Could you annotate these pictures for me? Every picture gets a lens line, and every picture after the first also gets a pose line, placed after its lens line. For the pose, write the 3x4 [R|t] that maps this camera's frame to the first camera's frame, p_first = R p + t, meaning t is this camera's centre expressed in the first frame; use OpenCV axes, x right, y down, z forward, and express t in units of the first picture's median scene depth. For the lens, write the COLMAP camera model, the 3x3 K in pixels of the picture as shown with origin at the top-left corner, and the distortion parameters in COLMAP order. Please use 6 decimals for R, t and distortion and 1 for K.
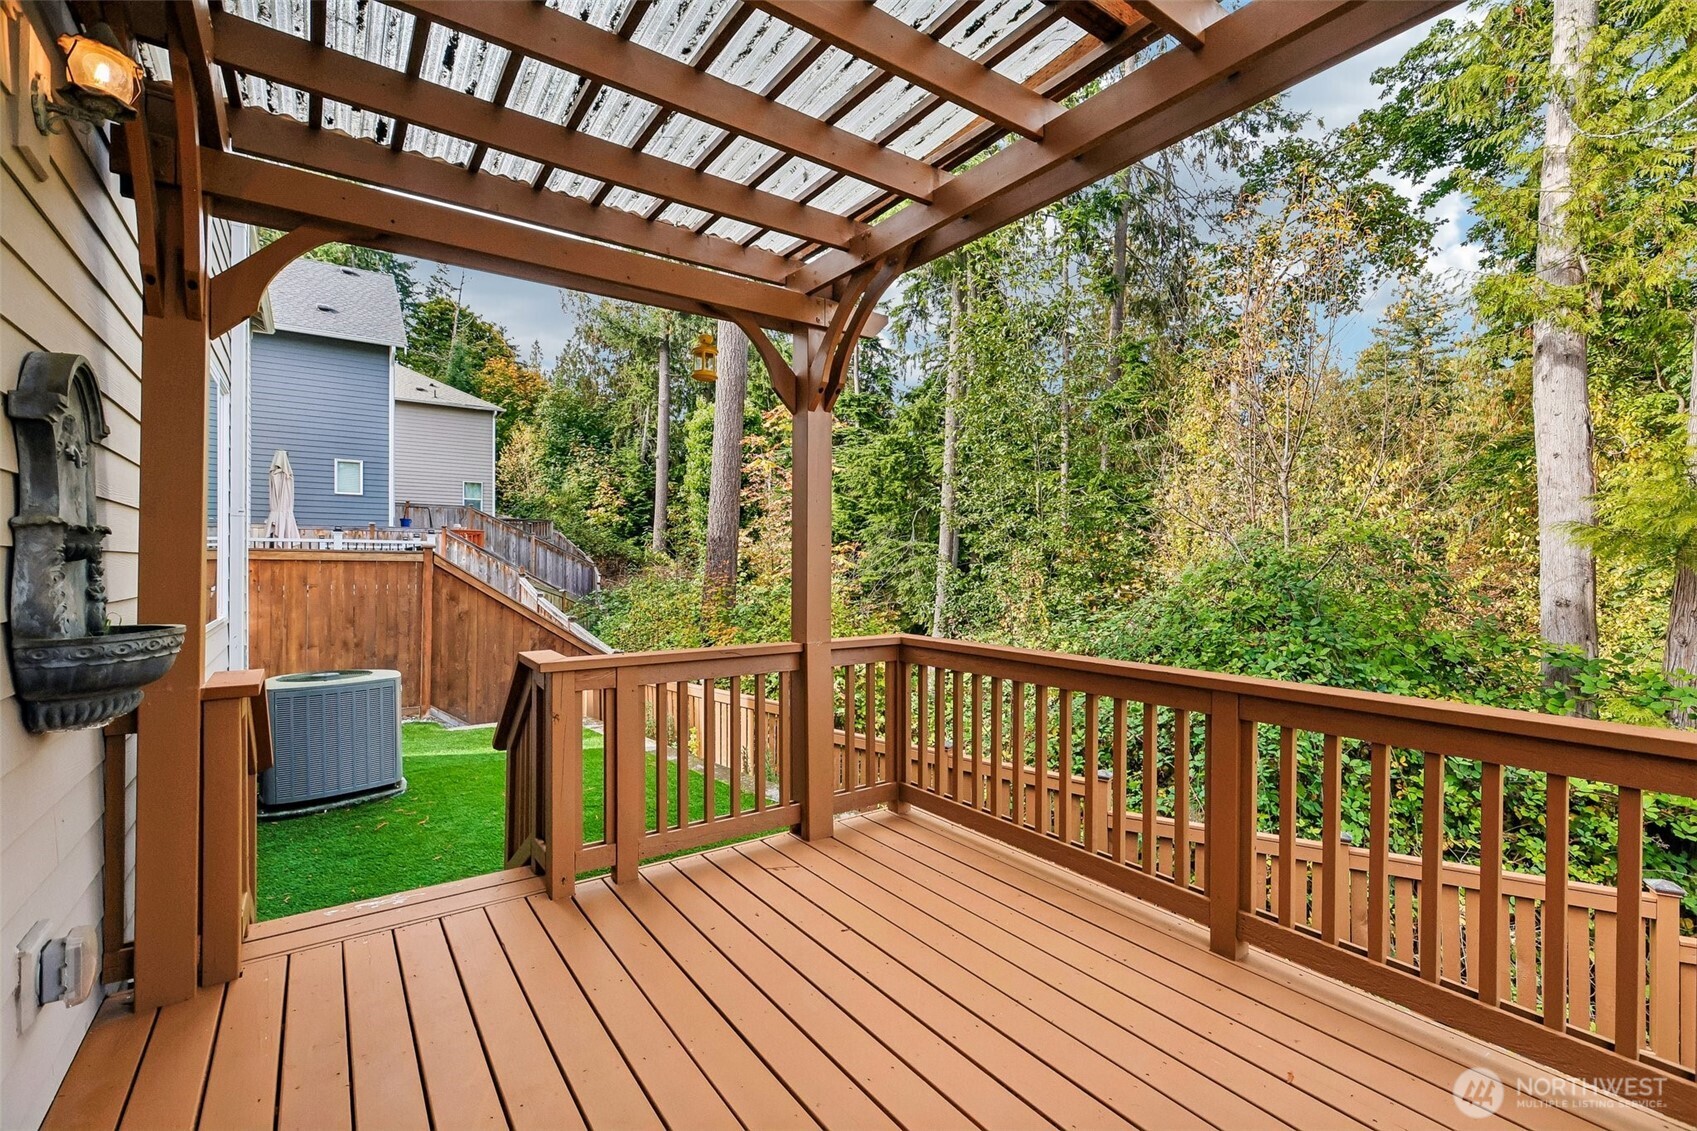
lens RADIAL K [[752.8, 0, 842.9], [0, 752.8, 569.2], [0, 0, 1]] dist [-0.005531, 0.003322]
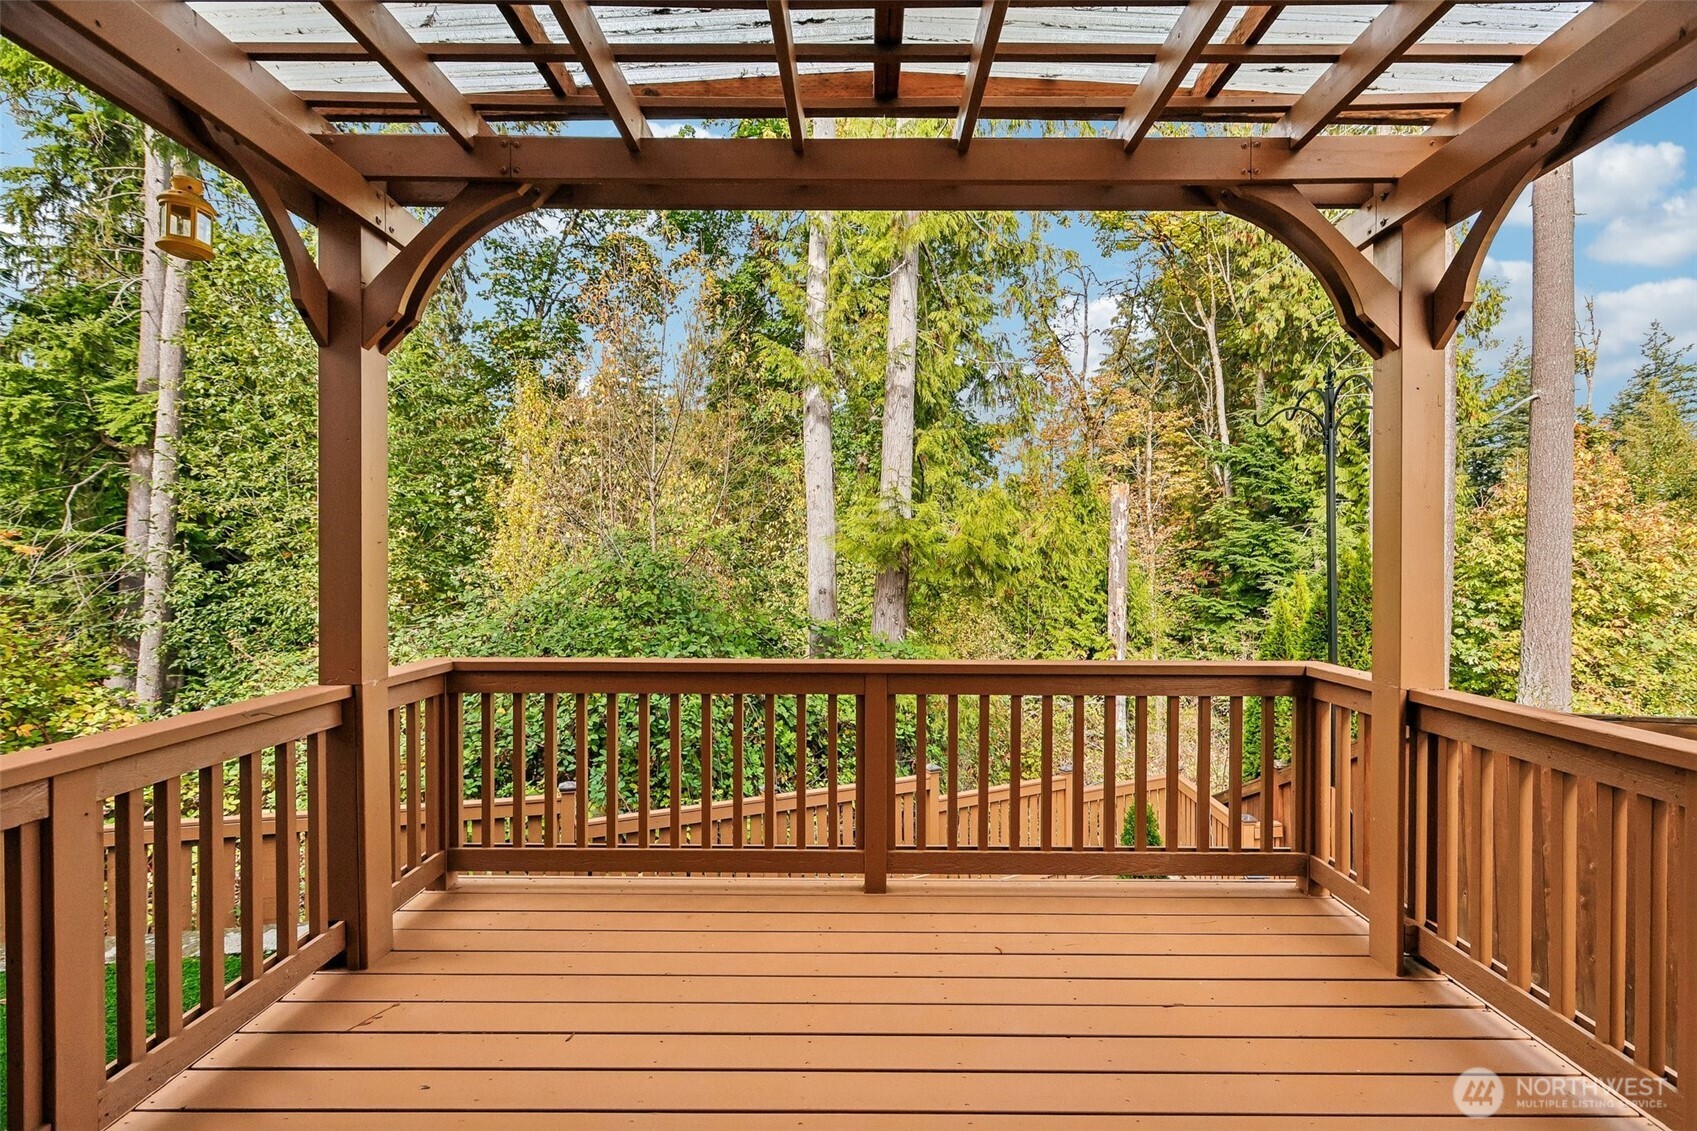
lens RADIAL K [[752.8, 0, 878.2], [0, 752.8, 570.4], [0, 0, 1]] dist [-0.005531, 0.003322]
pose [[0.577073, -0.009373, 0.816639, -0.199572], [0.006760, 0.999955, 0.006701, -0.004358], [-0.816665, 0.001653, 0.577110, 0.127257]]
